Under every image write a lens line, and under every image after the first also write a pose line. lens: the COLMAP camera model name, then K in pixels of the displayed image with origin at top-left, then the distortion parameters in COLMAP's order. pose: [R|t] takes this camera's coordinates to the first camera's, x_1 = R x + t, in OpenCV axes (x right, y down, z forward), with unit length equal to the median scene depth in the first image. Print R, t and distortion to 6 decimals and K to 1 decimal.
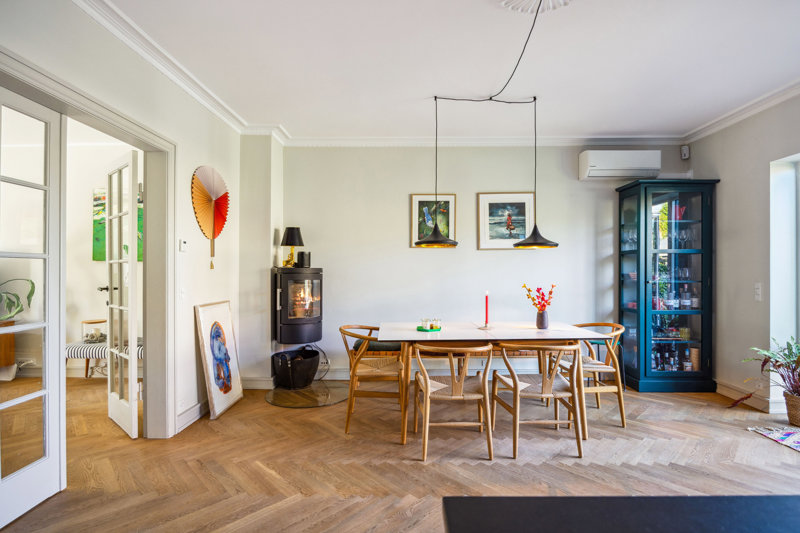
lens RADIAL K [[407.2, 0, 400.2], [0, 407.2, 268.3], [0, 0, 1]] dist [0.000134, -0.000068]
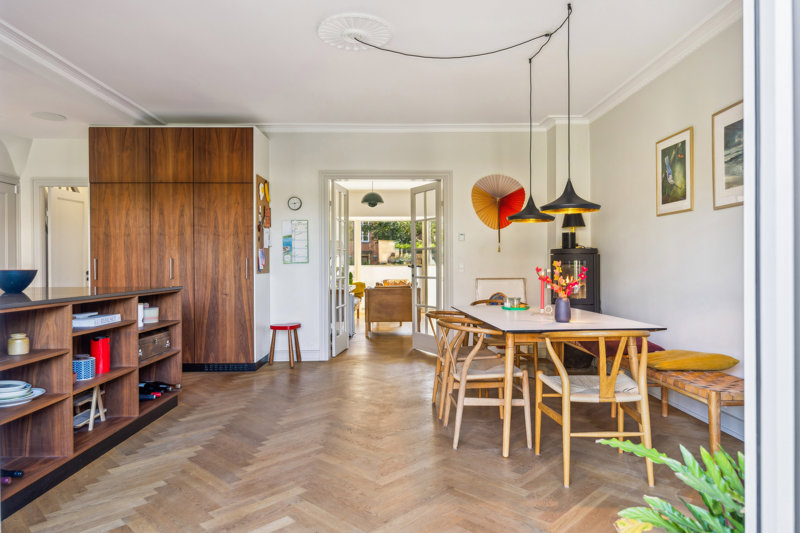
lens RADIAL K [[531.0, 0, 402.9], [0, 531.0, 265.1], [0, 0, 1]] dist [0.009493, 0.002007]
pose [[0.029725, -0.000598, -0.999558, 0.968812], [0.012188, 0.999926, -0.000236, 0.032094], [0.999484, -0.012176, 0.029731, 0.514667]]
